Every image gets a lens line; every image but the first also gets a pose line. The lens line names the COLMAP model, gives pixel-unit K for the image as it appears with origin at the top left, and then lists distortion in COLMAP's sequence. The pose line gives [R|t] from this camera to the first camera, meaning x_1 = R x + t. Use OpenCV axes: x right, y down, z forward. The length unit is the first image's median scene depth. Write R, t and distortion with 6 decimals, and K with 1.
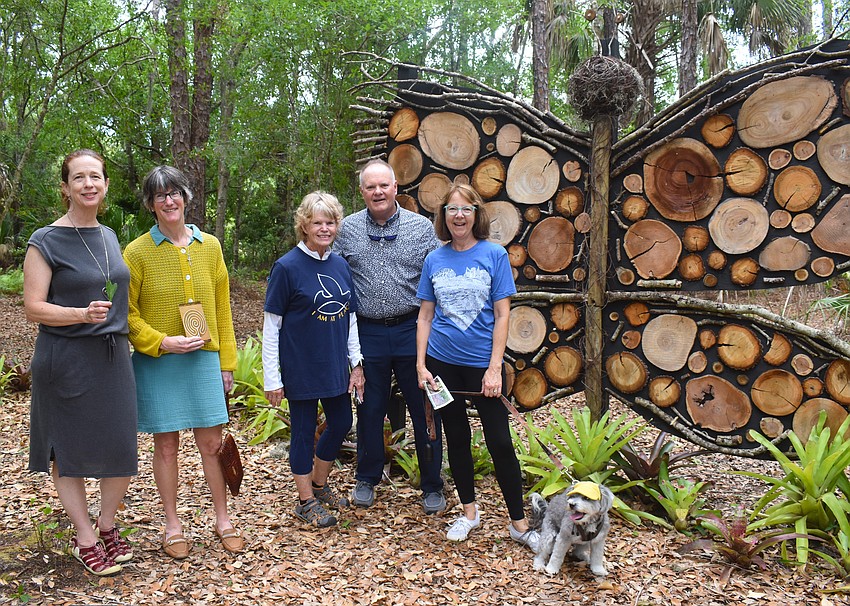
lens RADIAL K [[802.1, 0, 423.3], [0, 802.1, 303.2], [0, 0, 1]] dist [-0.081678, 0.000000]
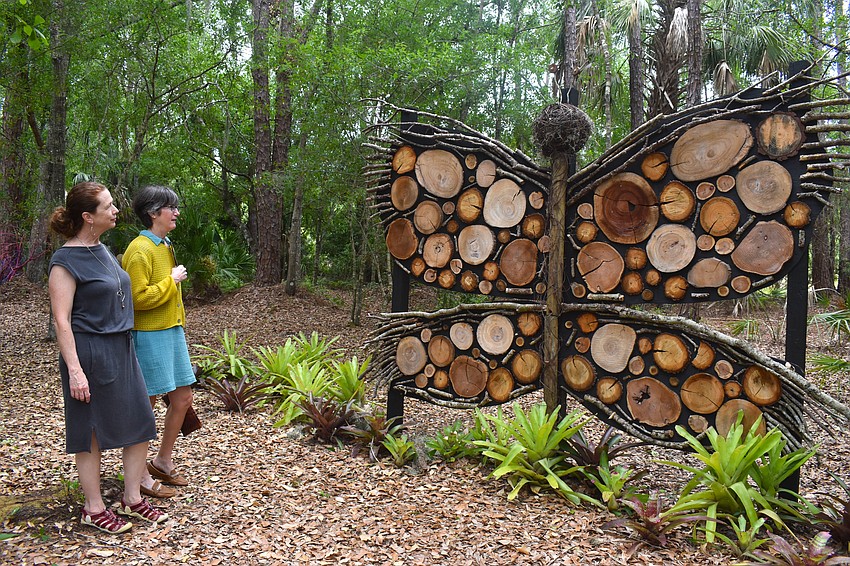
lens RADIAL K [[704.5, 0, 427.0], [0, 704.5, 281.9], [0, 0, 1]] dist [-0.082234, 0.007529]
pose [[0.997005, 0.016784, -0.075490, 0.117444], [-0.019969, 0.998933, -0.041641, 0.001125], [0.074711, 0.043024, 0.996277, -0.041558]]
